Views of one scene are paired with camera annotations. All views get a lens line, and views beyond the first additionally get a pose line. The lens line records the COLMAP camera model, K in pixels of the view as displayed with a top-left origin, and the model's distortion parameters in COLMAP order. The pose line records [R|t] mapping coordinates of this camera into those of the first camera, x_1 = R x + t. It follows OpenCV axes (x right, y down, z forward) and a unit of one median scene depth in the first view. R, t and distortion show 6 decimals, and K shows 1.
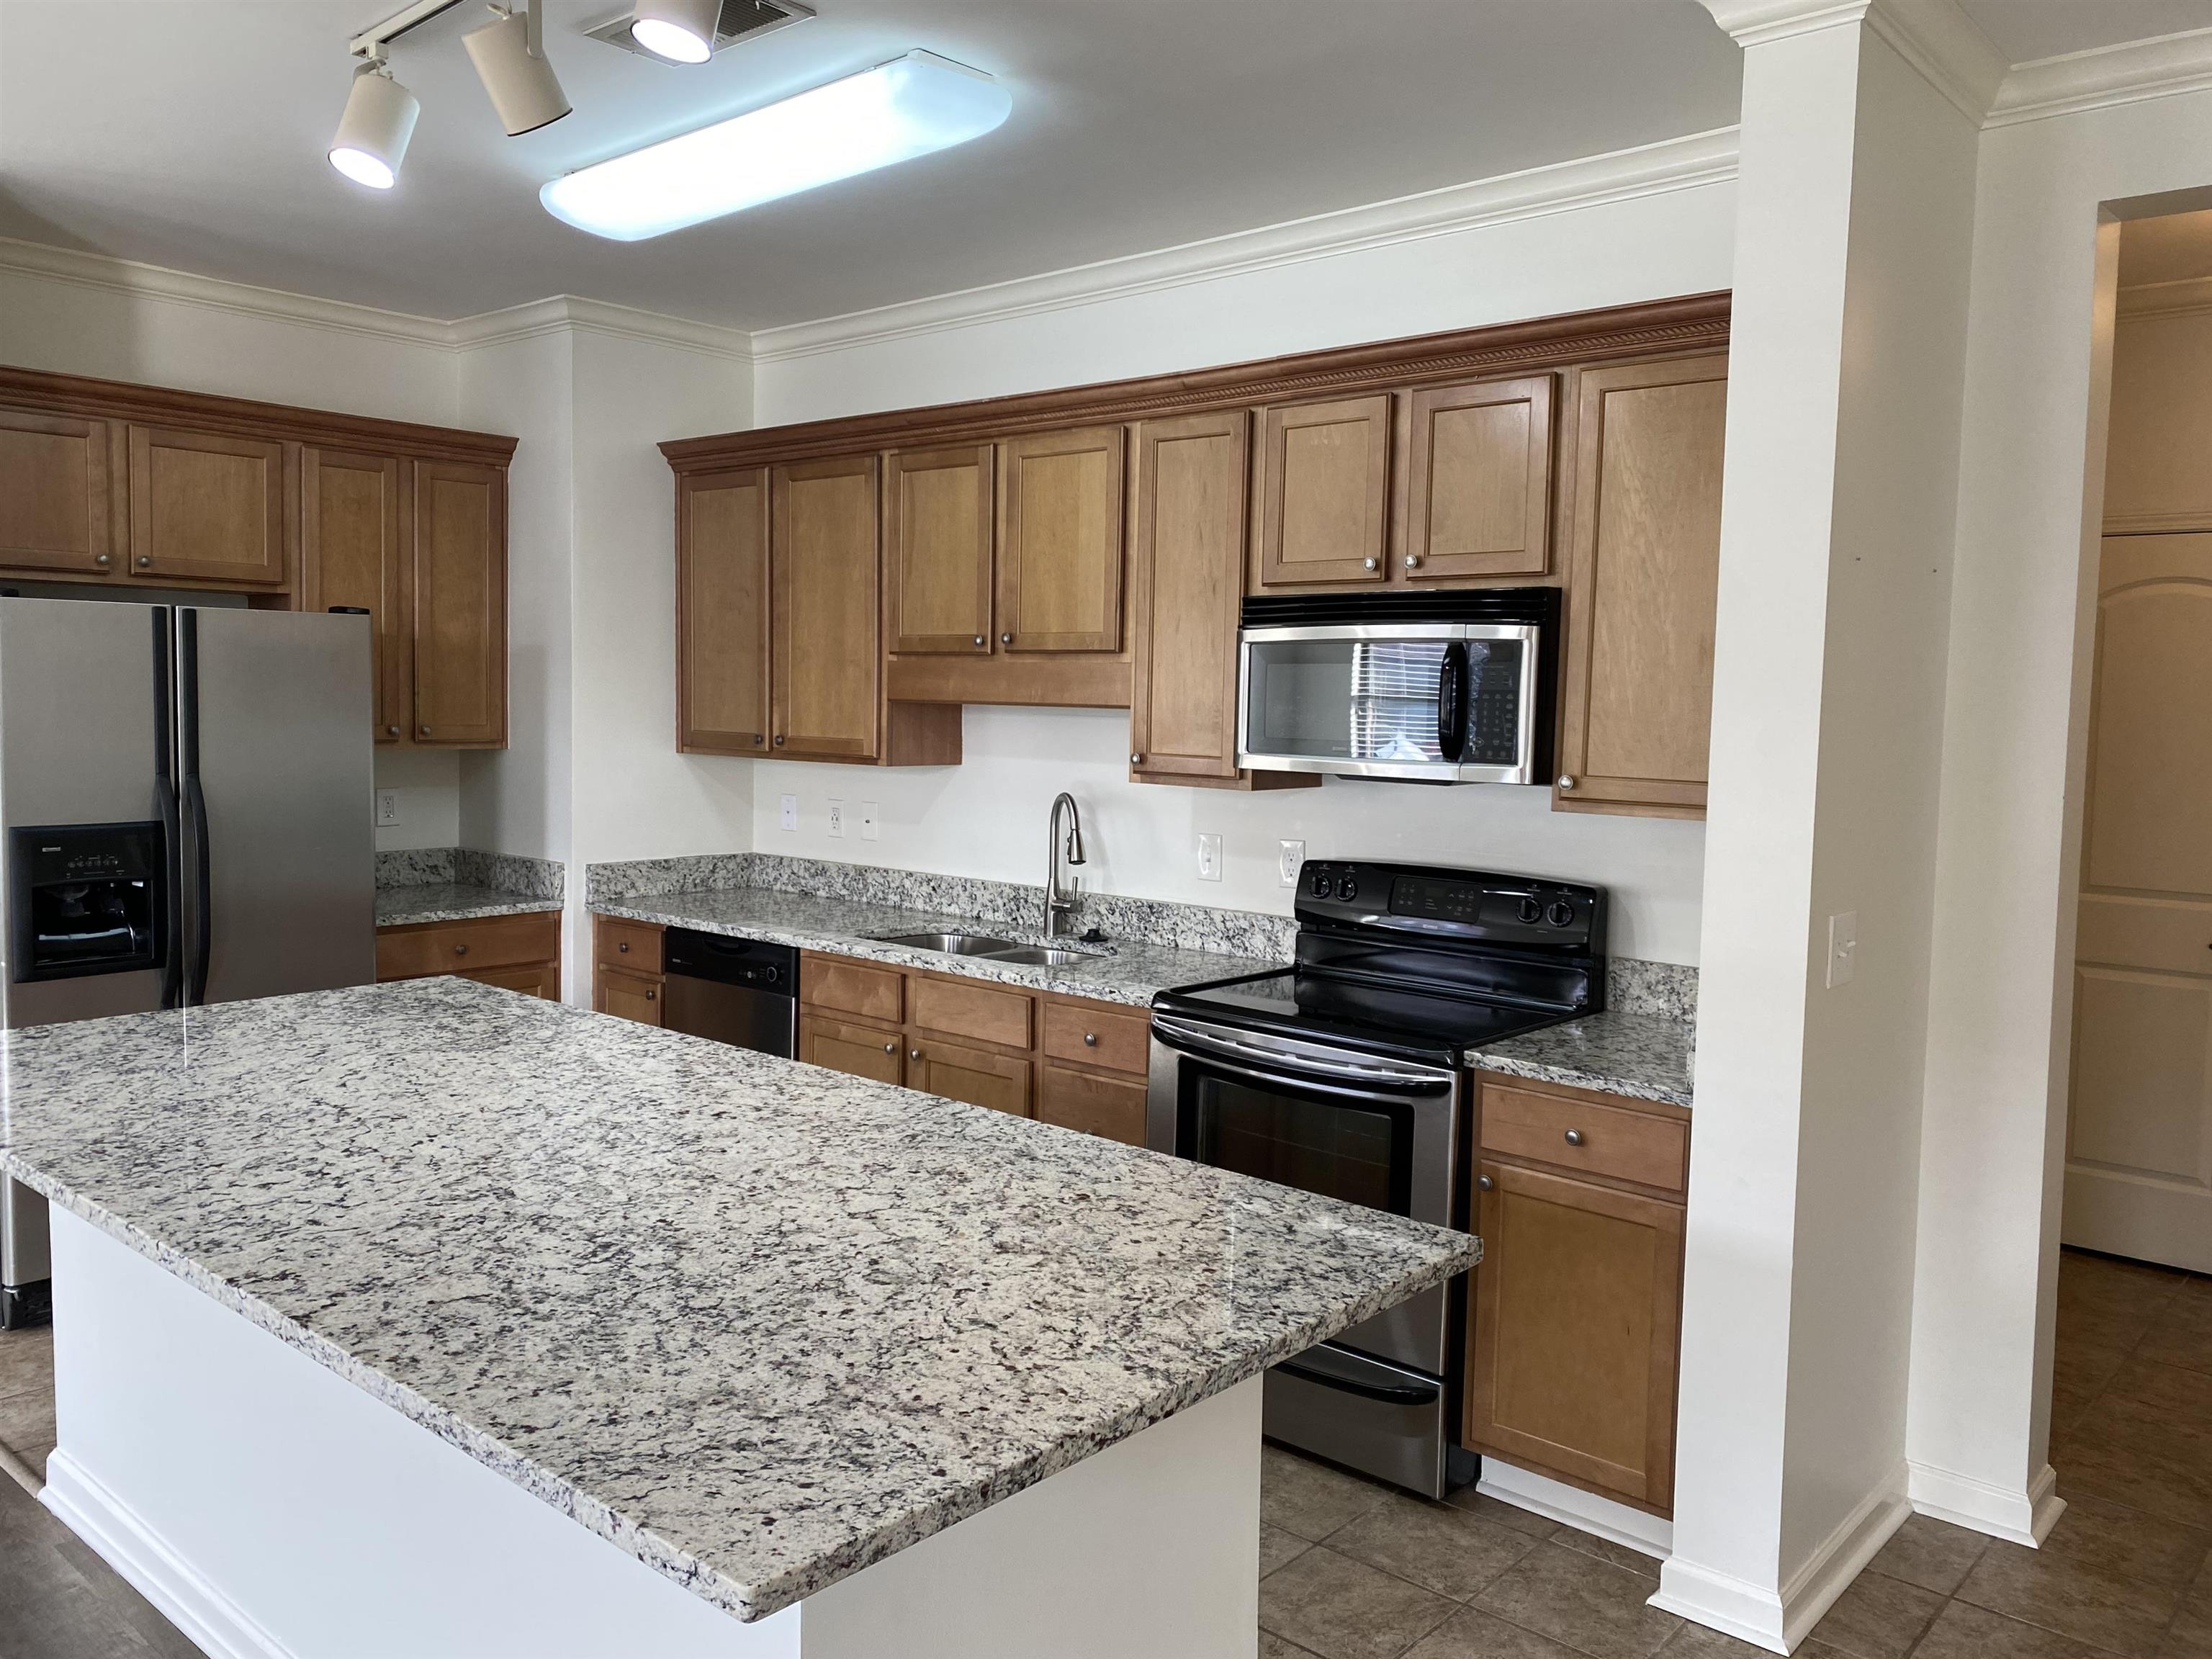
lens RADIAL K [[1670.9, 0, 1085.9], [0, 1670.9, 815.4], [0, 0, 1]] dist [0.043542, -0.058771]
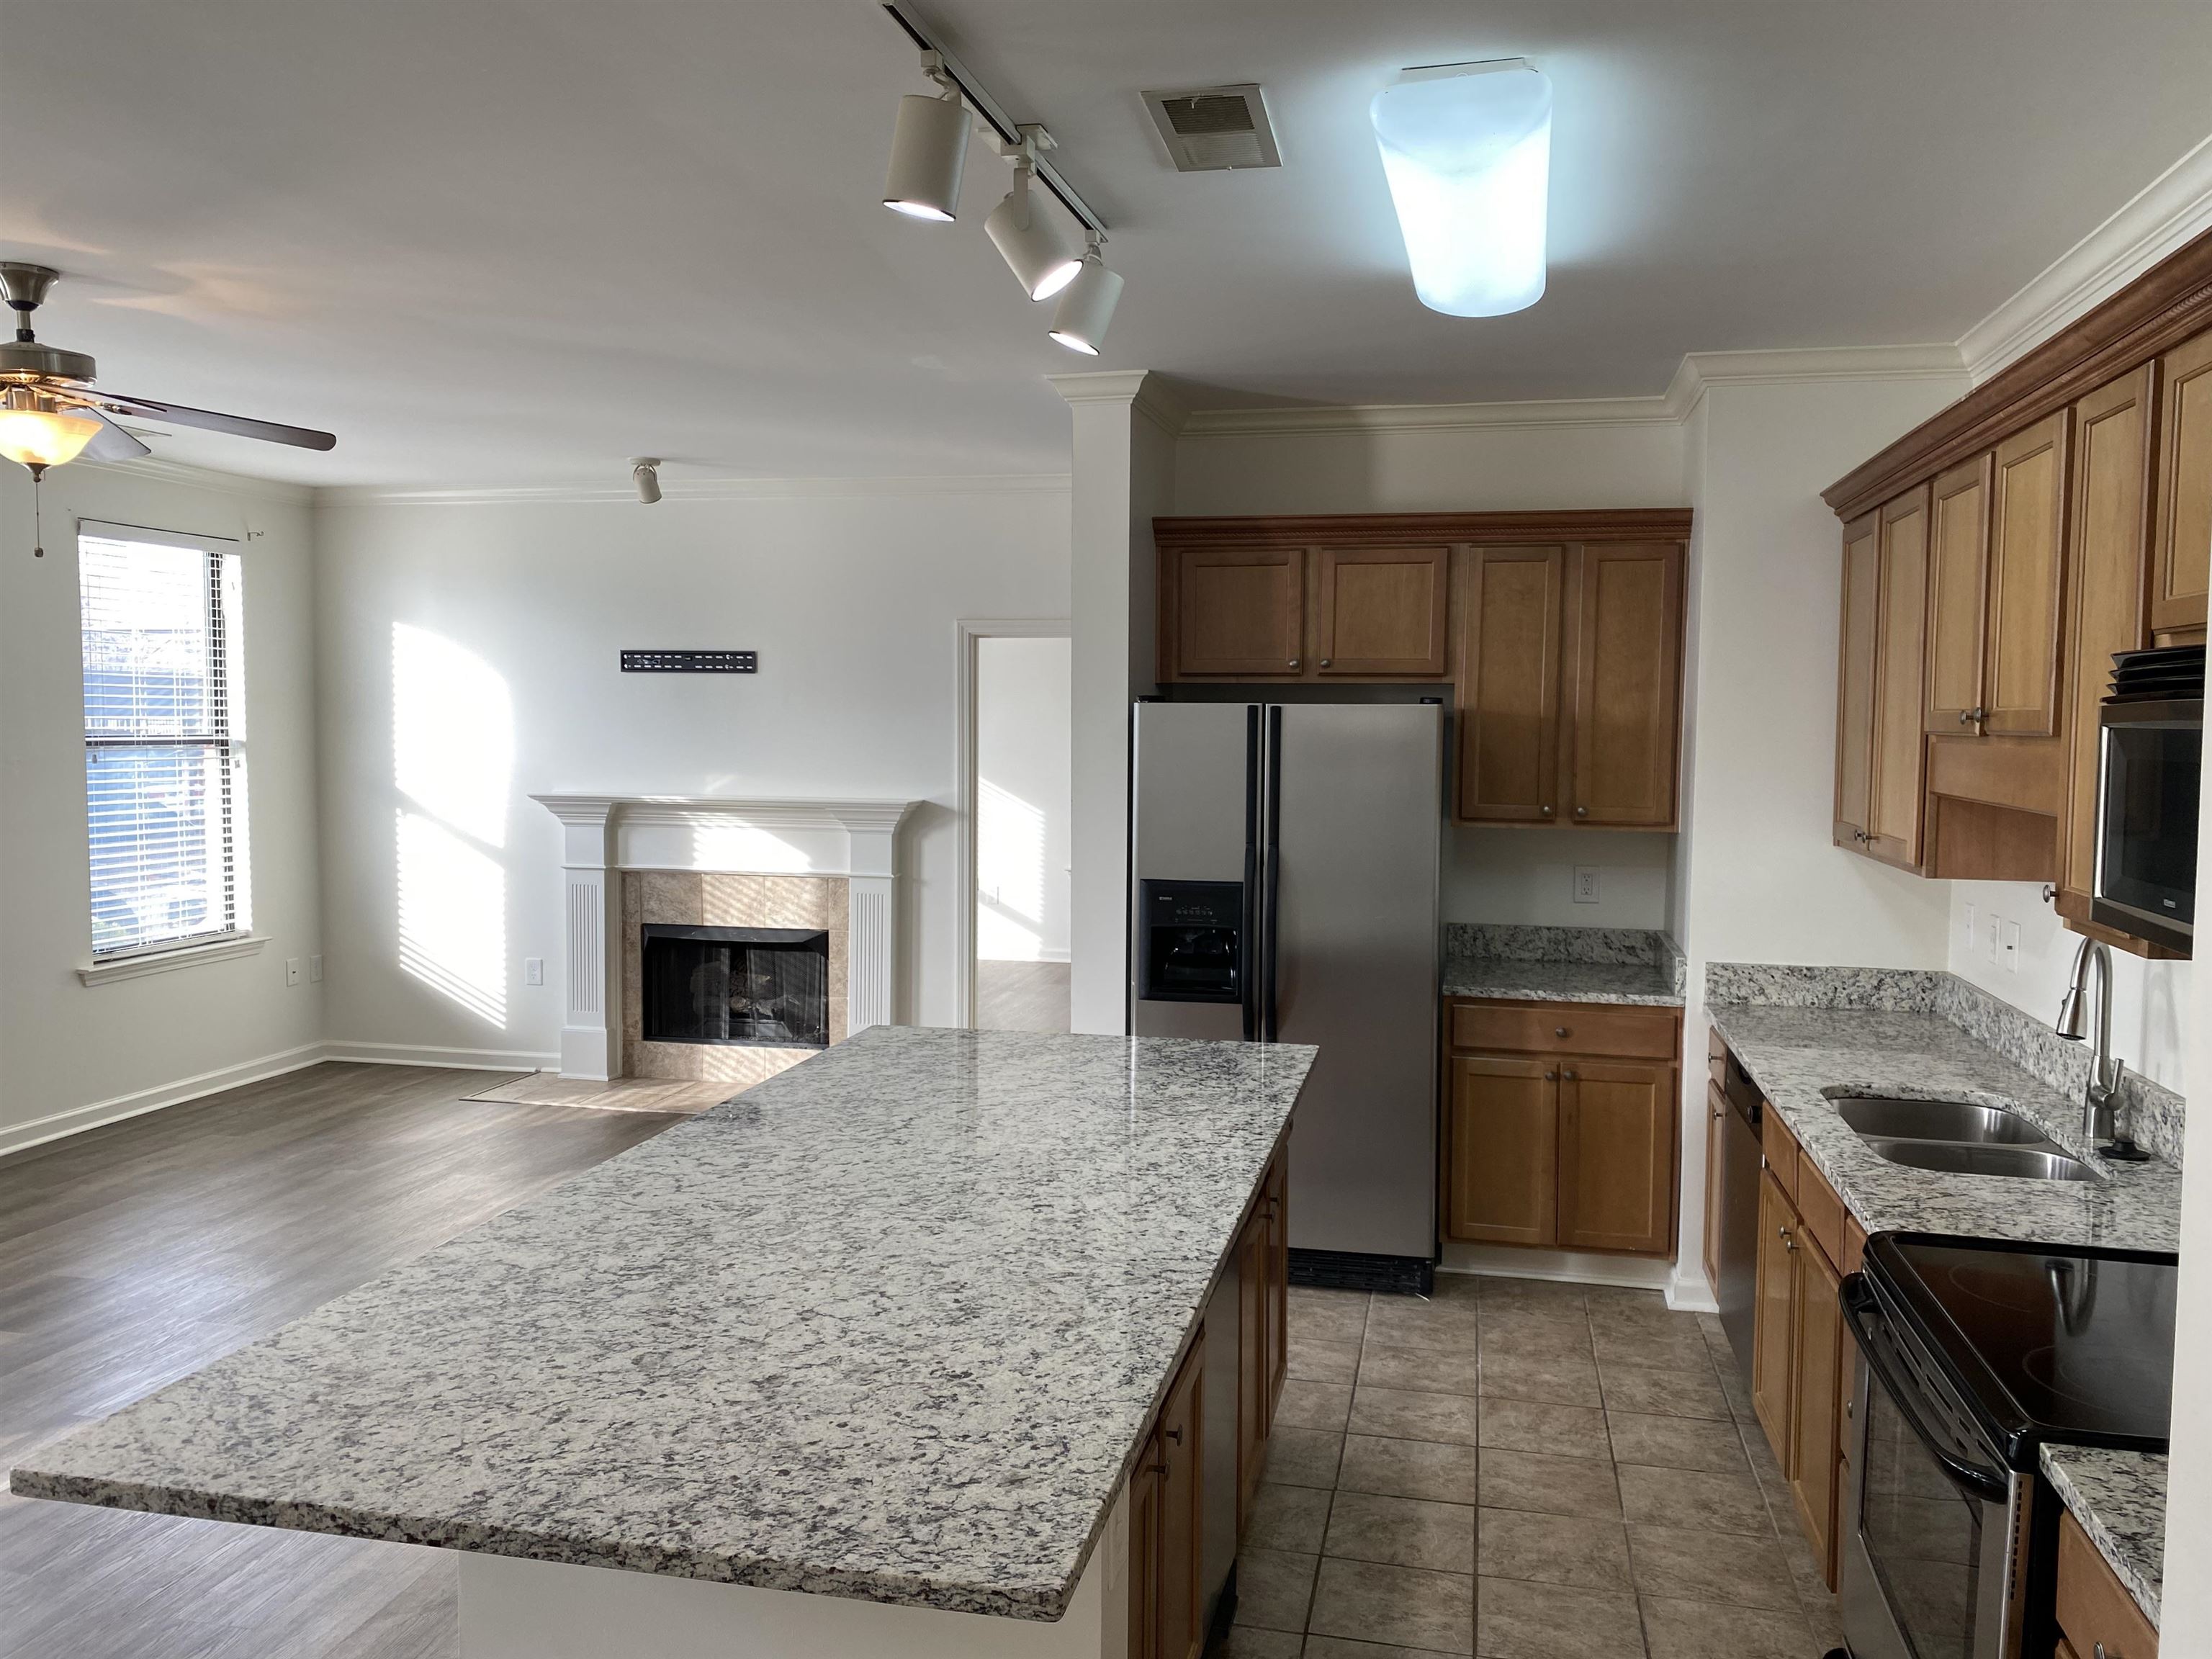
lens RADIAL K [[1679.2, 0, 1097.5], [0, 1679.2, 820.8], [0, 0, 1]] dist [0.037529, -0.028816]
pose [[0.477968, 0.039525, -0.877487, 0.543887], [-0.062625, 0.997978, 0.010841, -0.057555], [0.876142, 0.049771, 0.479477, 0.402365]]
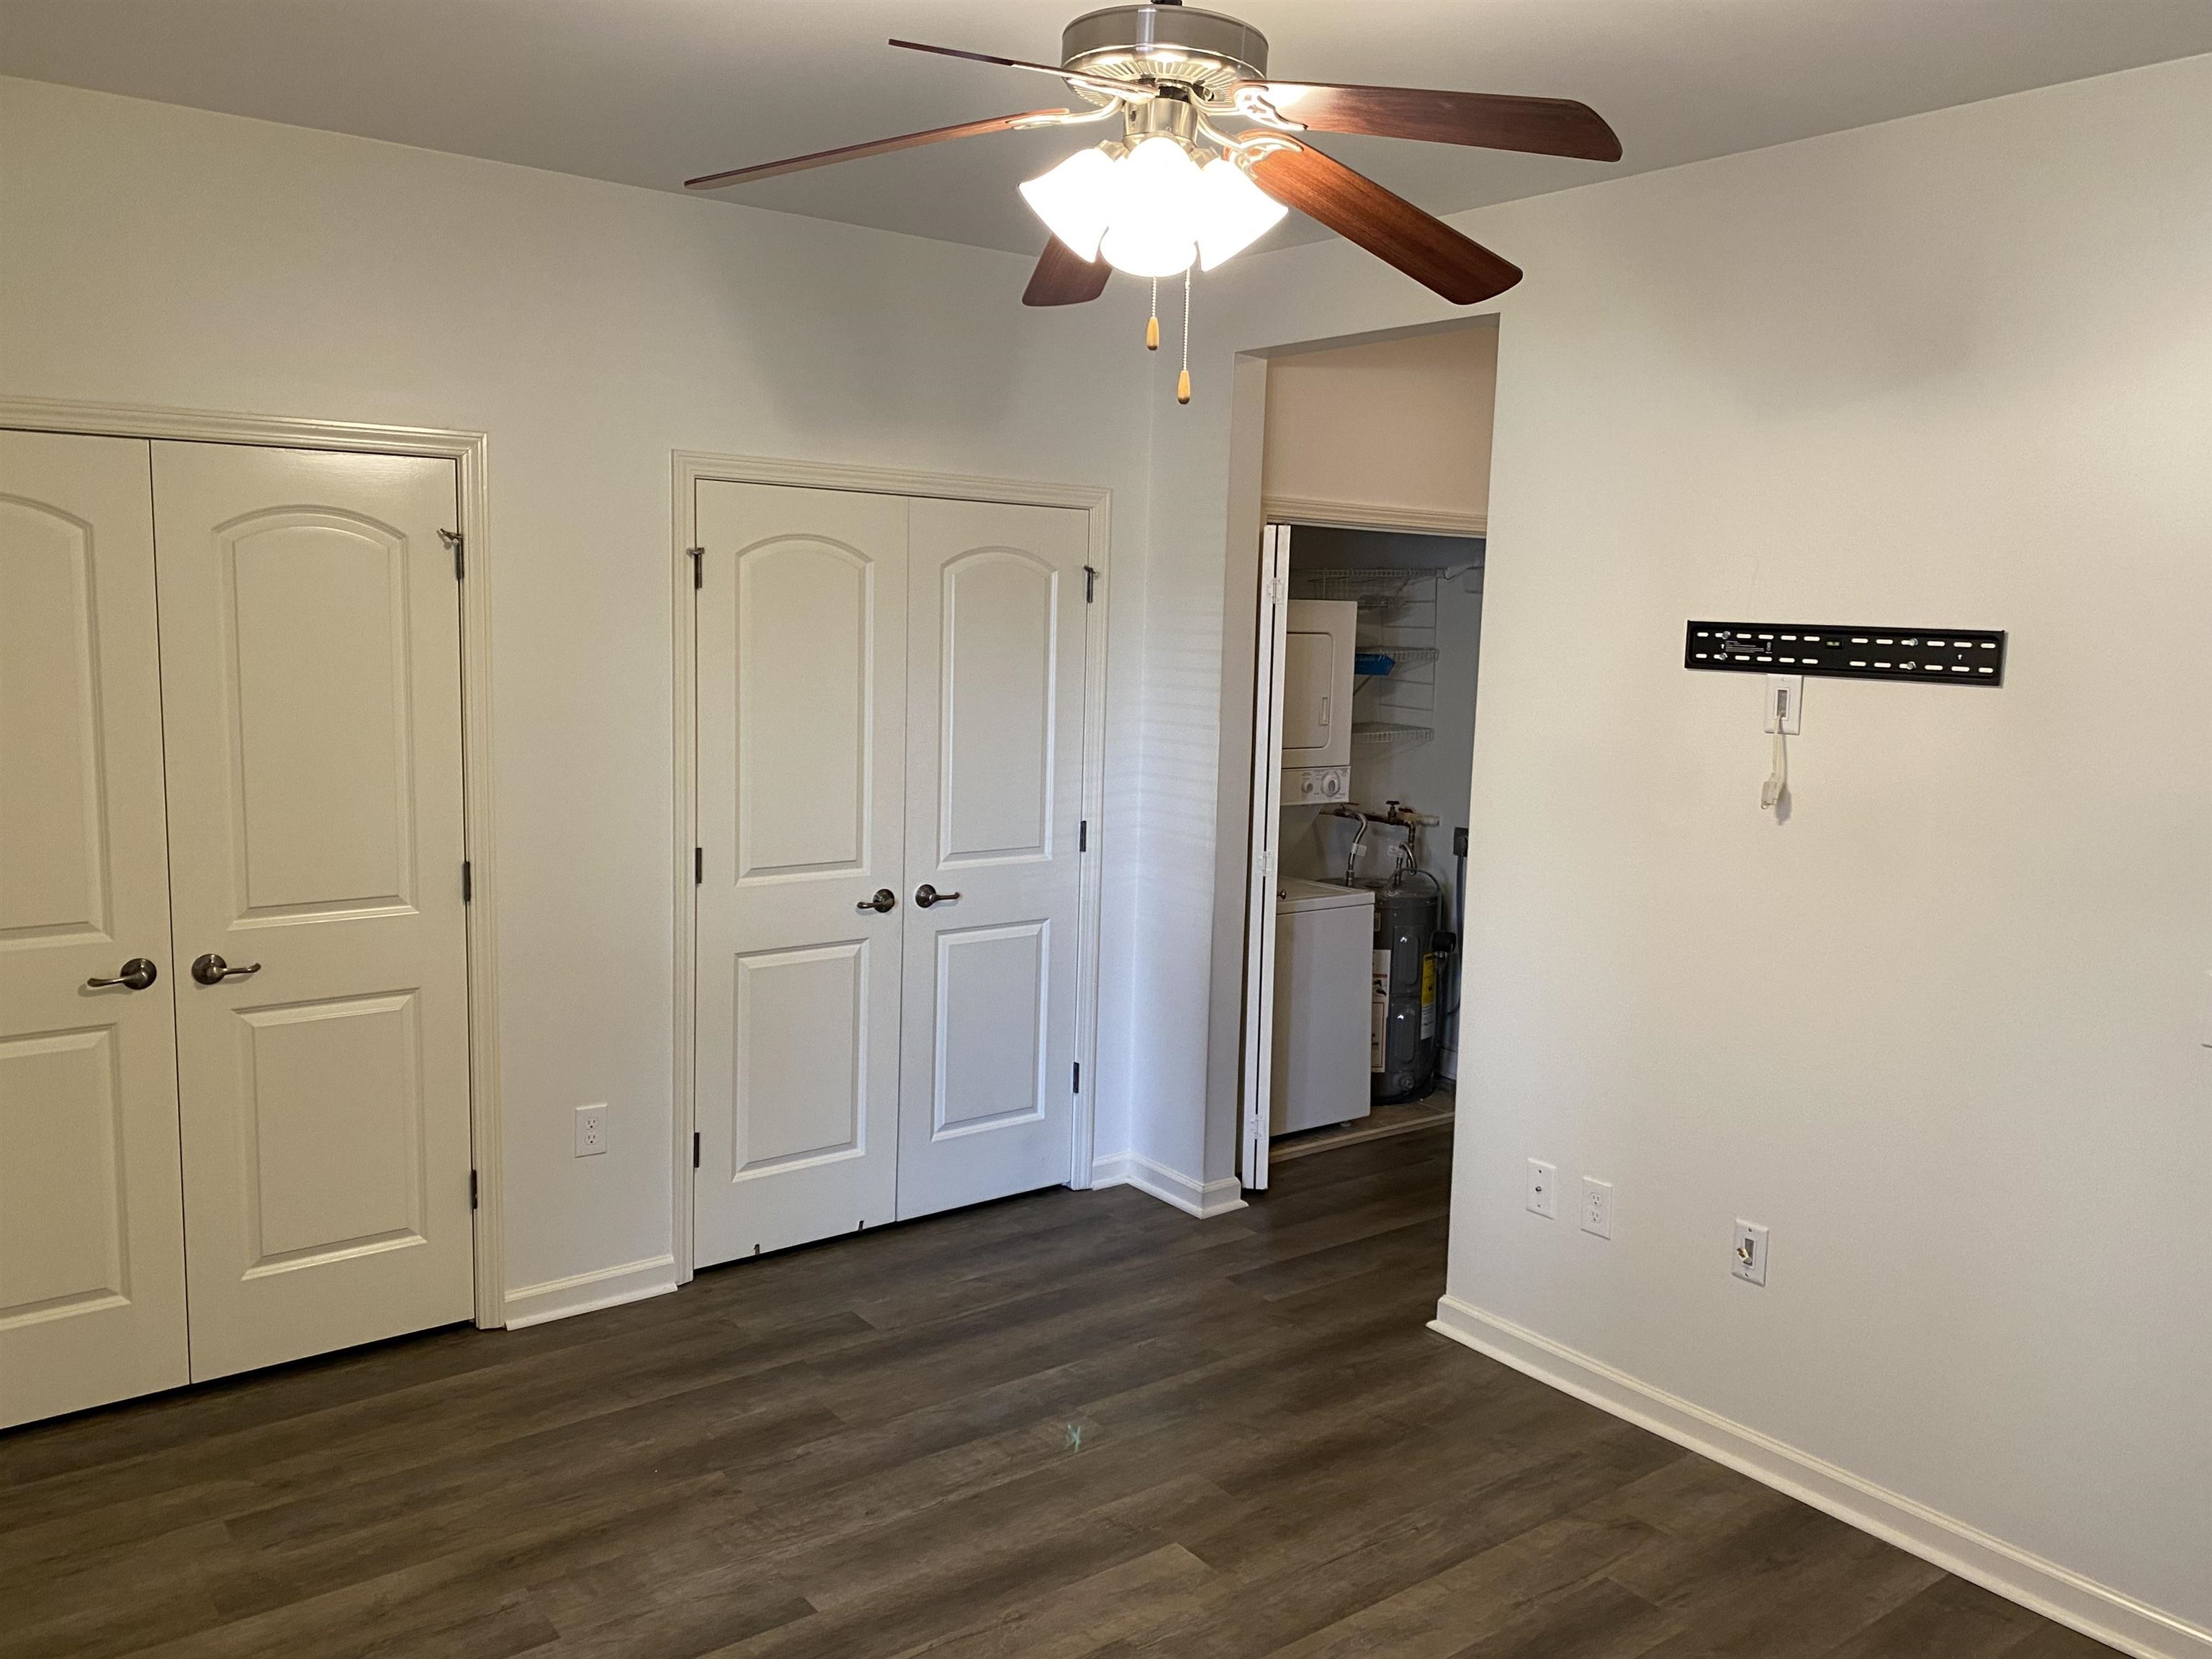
lens RADIAL K [[1727.0, 0, 1101.1], [0, 1727.0, 812.7], [0, 0, 1]] dist [0.039736, -0.006806]
pose [[-0.198728, 0.098227, -0.975120, -0.625613], [-0.105606, 0.987025, 0.120949, -0.197675], [0.974348, 0.127014, -0.185776, 0.778252]]
